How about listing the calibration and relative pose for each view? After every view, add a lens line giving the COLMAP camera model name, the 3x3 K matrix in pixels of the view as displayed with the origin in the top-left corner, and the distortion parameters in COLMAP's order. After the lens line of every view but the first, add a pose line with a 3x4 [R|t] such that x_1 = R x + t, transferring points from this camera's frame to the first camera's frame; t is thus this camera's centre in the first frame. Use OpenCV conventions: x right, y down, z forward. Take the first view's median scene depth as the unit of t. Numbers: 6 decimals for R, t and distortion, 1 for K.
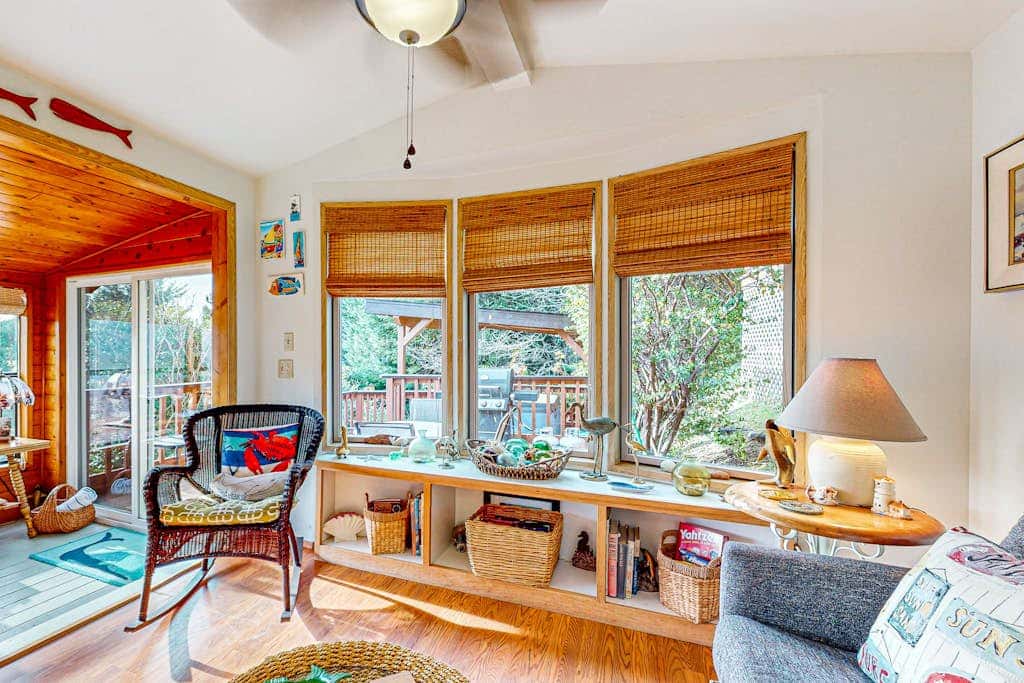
lens RADIAL K [[462.2, 0, 446.5], [0, 462.2, 354.8], [0, 0, 1]] dist [0.000786, 0.000207]
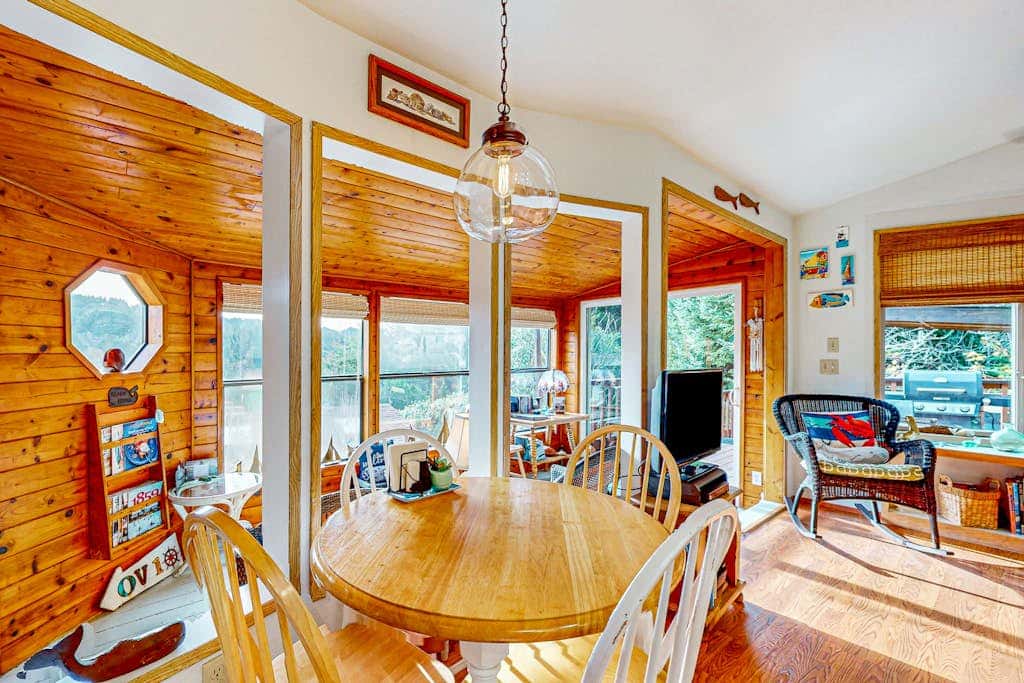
lens RADIAL K [[462.2, 0, 446.5], [0, 462.2, 354.8], [0, 0, 1]] dist [0.000786, 0.000207]
pose [[0.878222, -0.000637, -0.478252, -0.735594], [-0.000690, 0.999996, -0.002598, 0.001508], [0.478252, 0.002611, 0.878219, -0.650748]]
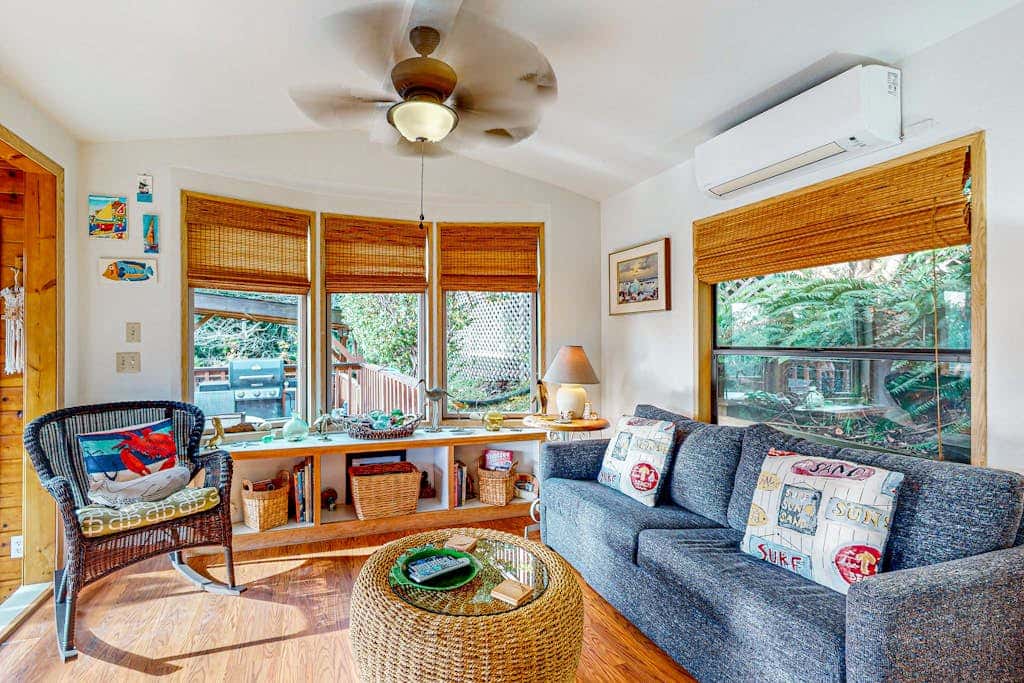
lens RADIAL K [[460.7, 0, 464.3], [0, 460.7, 338.8], [0, 0, 1]] dist [0.001205, 0.000087]
pose [[0.752928, 0.001346, 0.658102, -0.500670], [0.005910, 0.999944, -0.008807, -0.005043], [-0.658076, 0.010520, 0.752878, -0.123171]]
